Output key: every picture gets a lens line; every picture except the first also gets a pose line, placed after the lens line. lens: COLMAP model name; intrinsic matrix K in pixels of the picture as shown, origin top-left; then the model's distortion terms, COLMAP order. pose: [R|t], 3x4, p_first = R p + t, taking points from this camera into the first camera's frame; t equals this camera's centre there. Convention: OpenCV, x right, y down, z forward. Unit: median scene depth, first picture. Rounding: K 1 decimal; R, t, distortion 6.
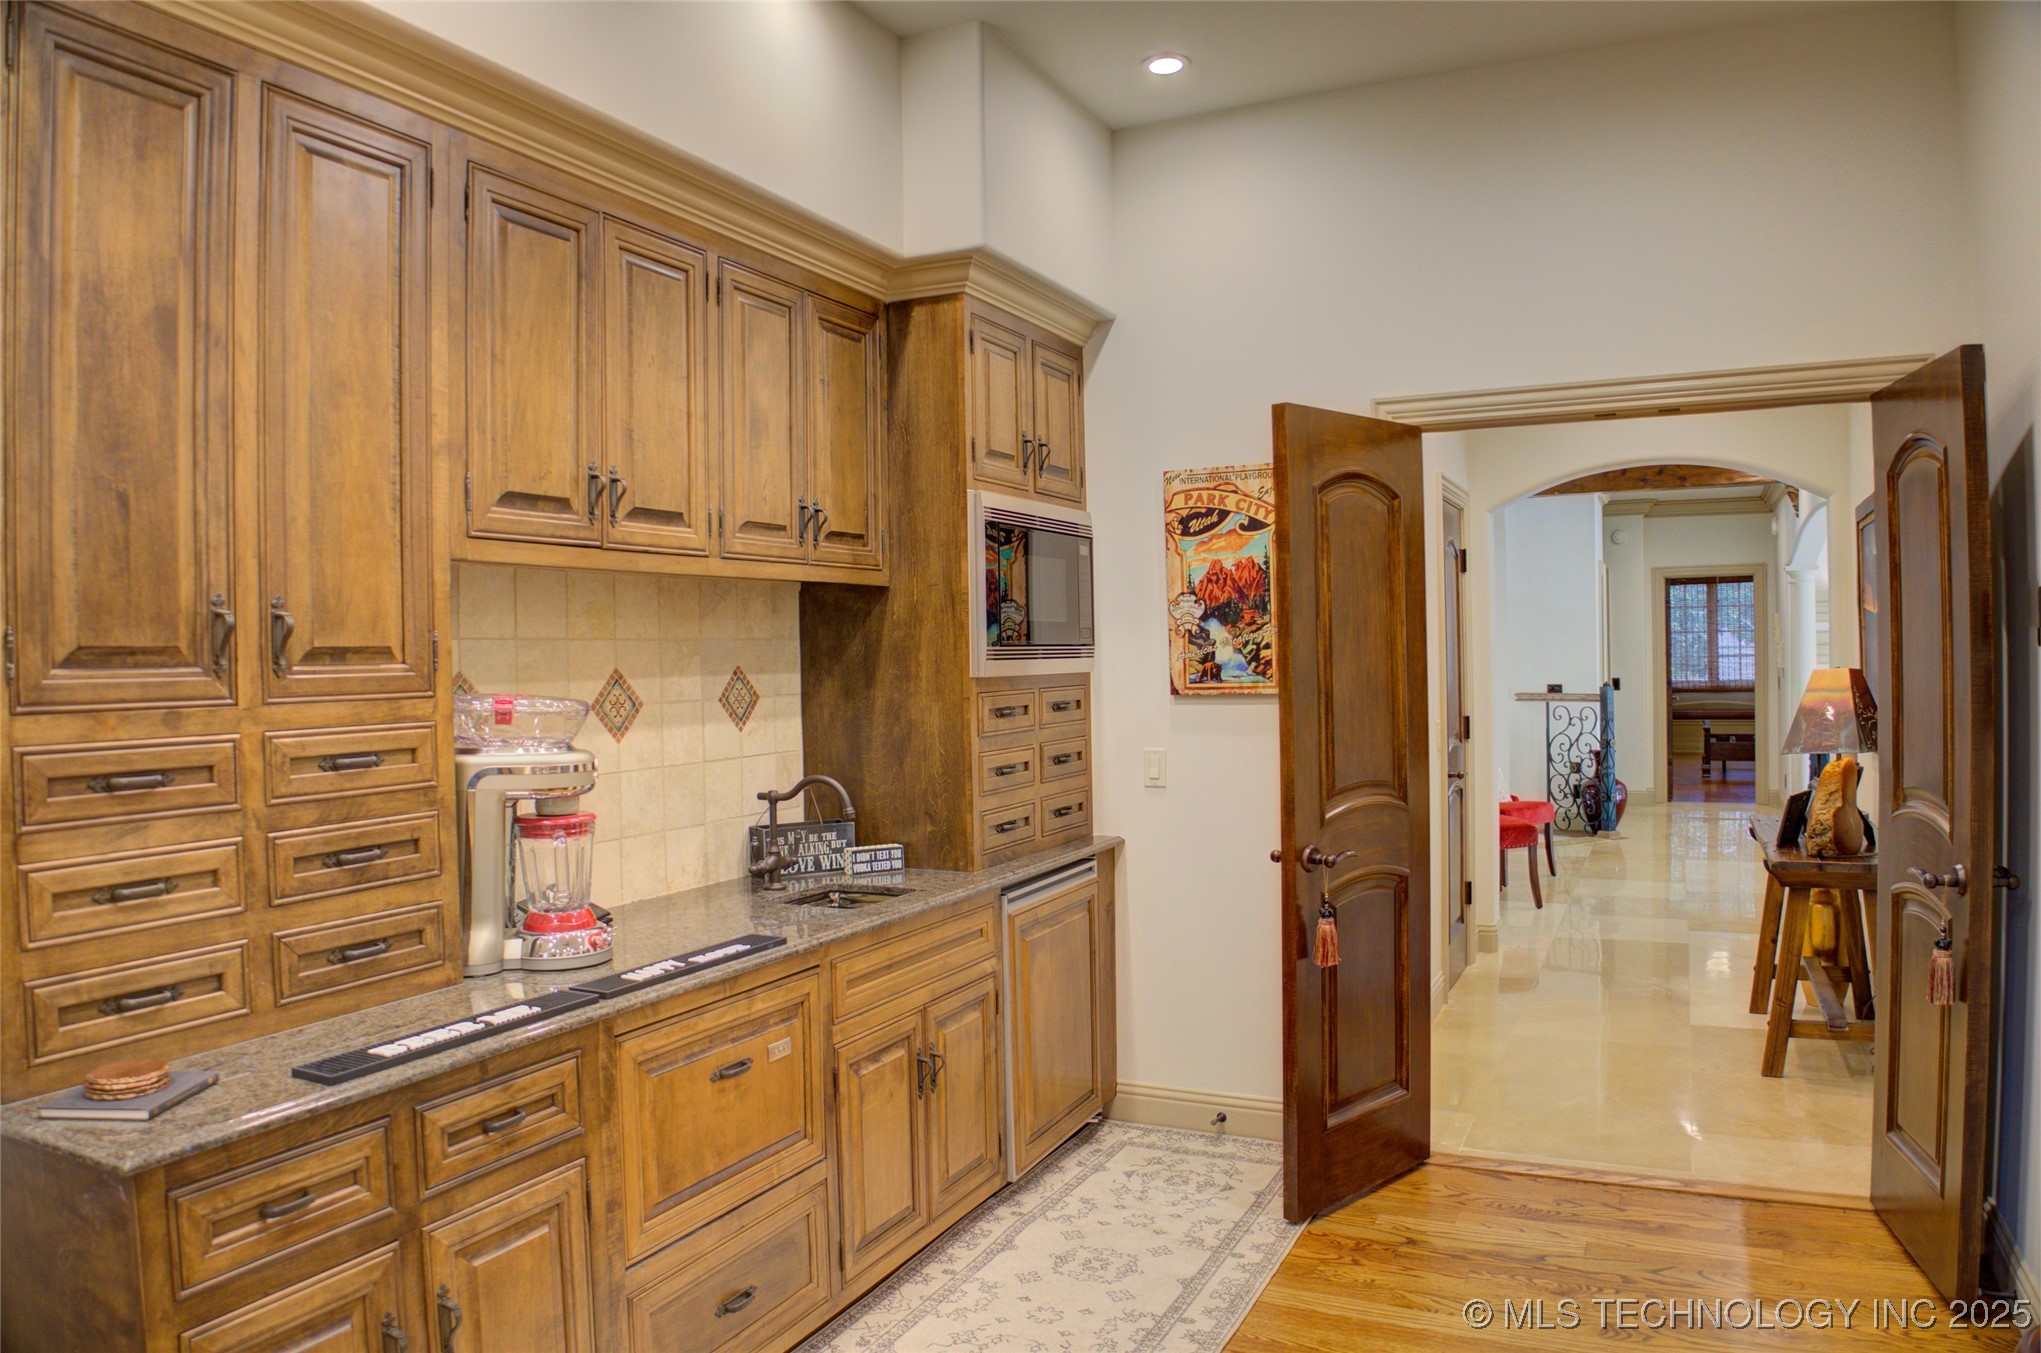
lens RADIAL K [[1410.3, 0, 1029.5], [0, 1410.3, 704.7], [0, 0, 1]] dist [-0.119963, 0.011775]
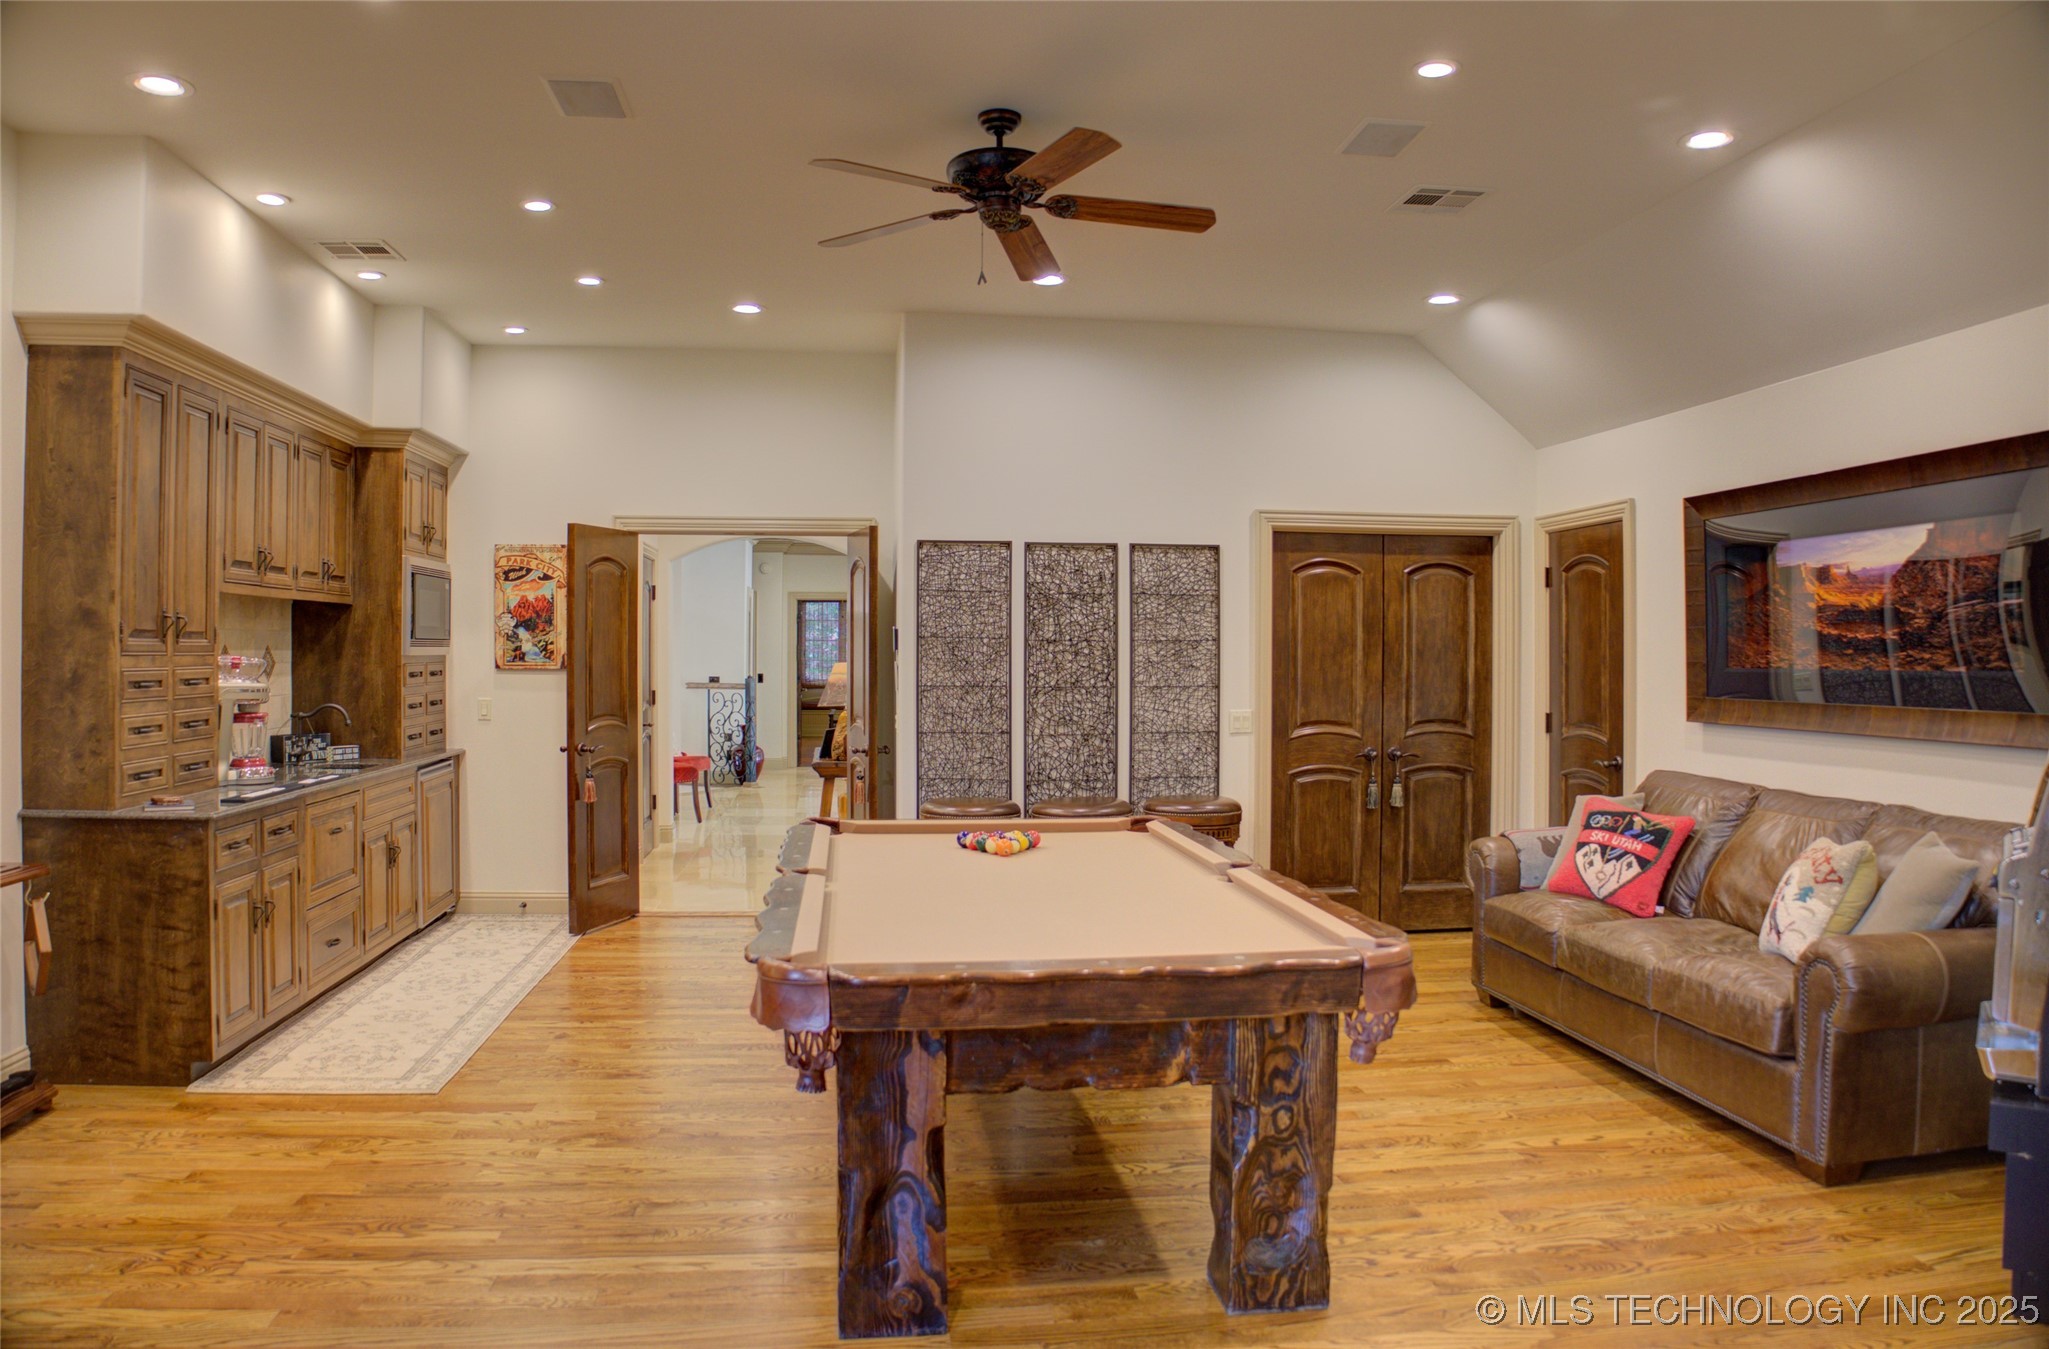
lens RADIAL K [[1415.9, 0, 1033.9], [0, 1415.9, 676.4], [0, 0, 1]] dist [-0.119963, 0.011775]
pose [[0.837894, 0.020066, 0.545465, -0.323957], [-0.008898, 0.999693, -0.023107, 0.041971], [-0.545761, 0.014508, 0.837815, -0.954961]]
